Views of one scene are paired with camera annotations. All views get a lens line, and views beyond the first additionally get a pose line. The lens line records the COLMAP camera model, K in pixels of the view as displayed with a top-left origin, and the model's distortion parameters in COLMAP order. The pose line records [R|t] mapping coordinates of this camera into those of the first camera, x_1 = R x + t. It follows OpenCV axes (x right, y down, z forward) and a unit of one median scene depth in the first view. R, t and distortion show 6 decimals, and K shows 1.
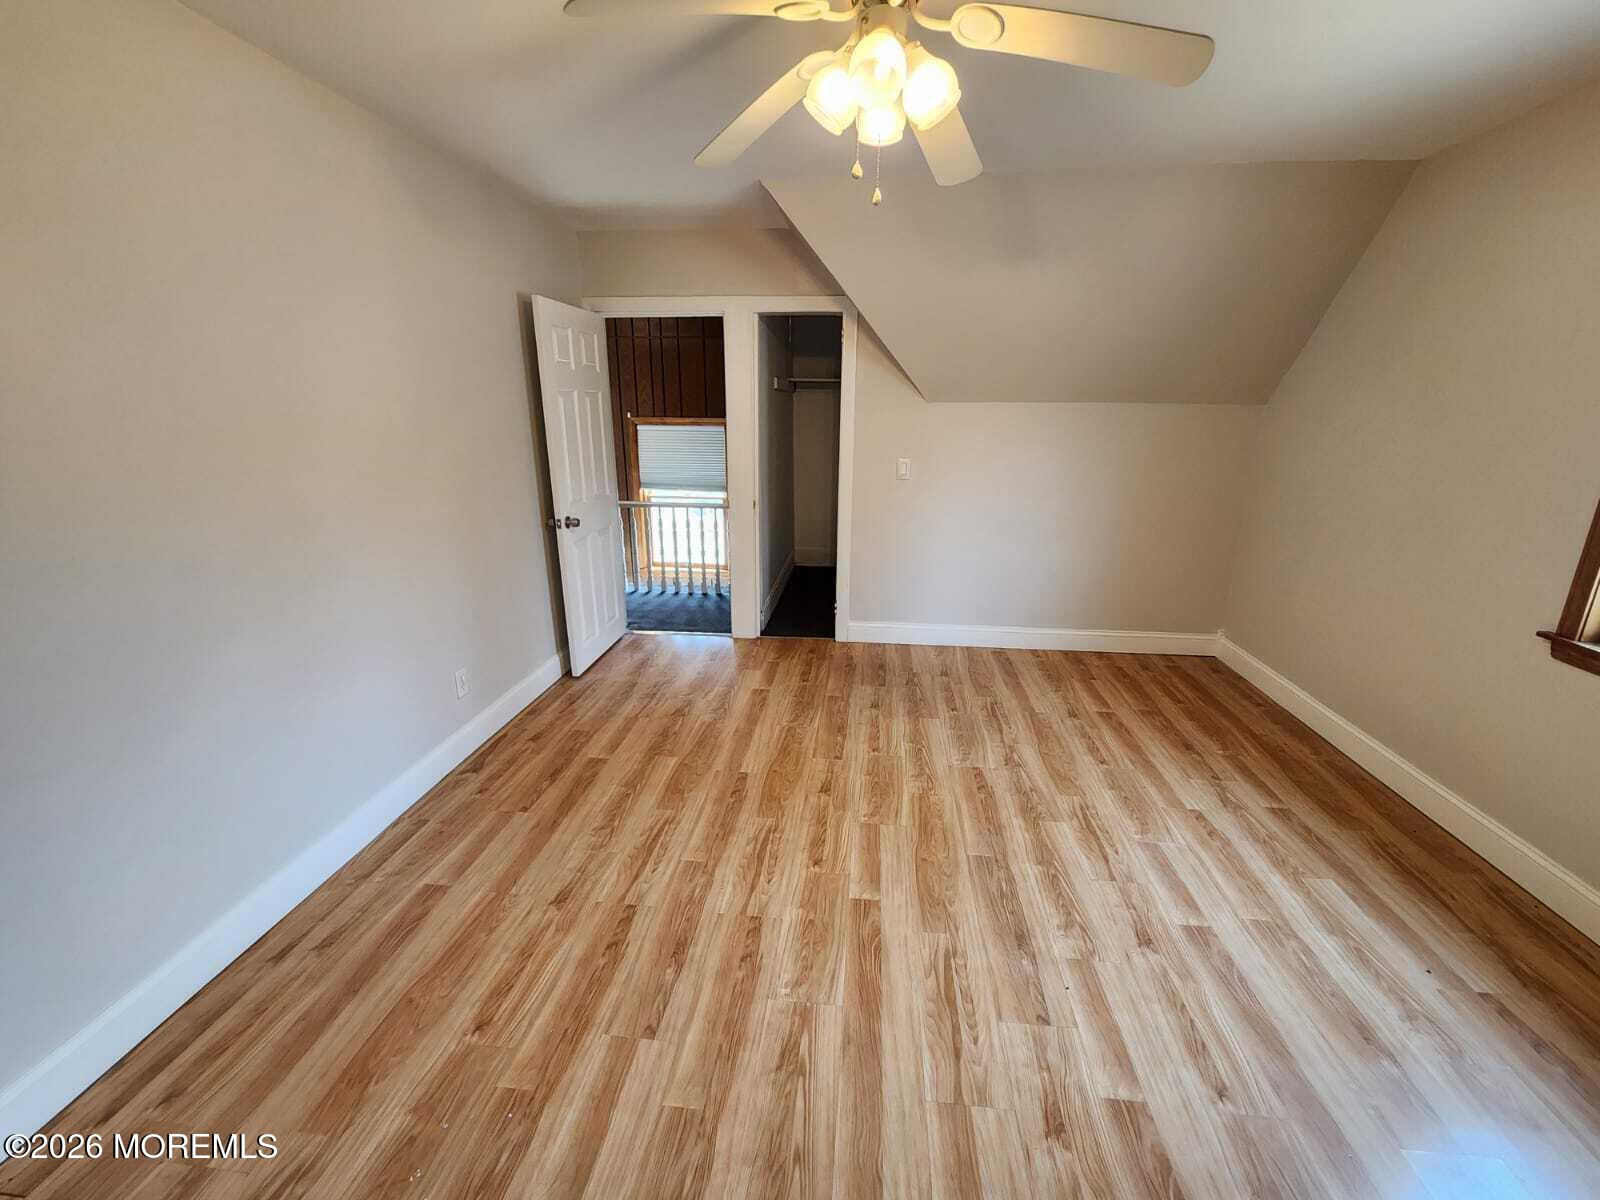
lens RADIAL K [[657.8, 0, 800.0], [0, 657.8, 600.0], [0, 0, 1]] dist [-0.003733, -0.000711]
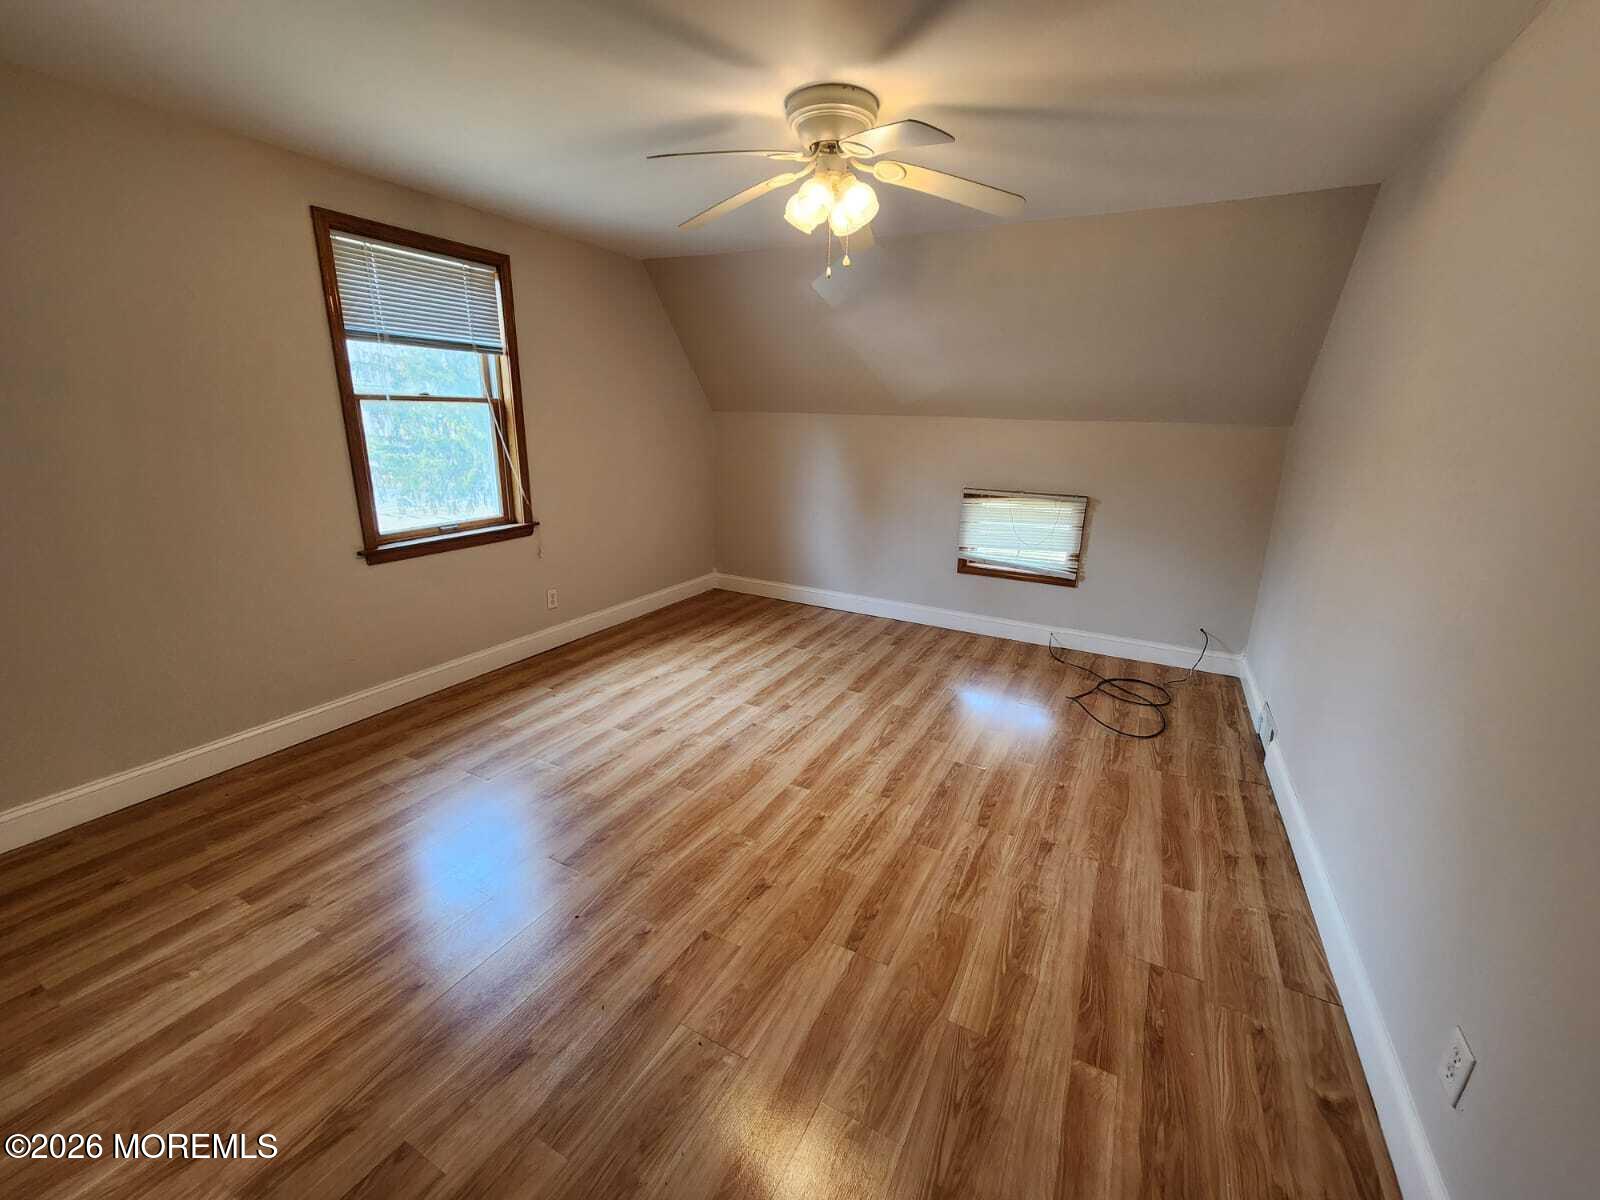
lens RADIAL K [[657.8, 0, 800.0], [0, 657.8, 600.0], [0, 0, 1]] dist [-0.003733, -0.000711]
pose [[-0.931385, -0.121700, 0.343090, -0.276747], [0.079779, 0.851316, 0.518553, -0.492118], [-0.355186, 0.510344, -0.783194, 1.665085]]
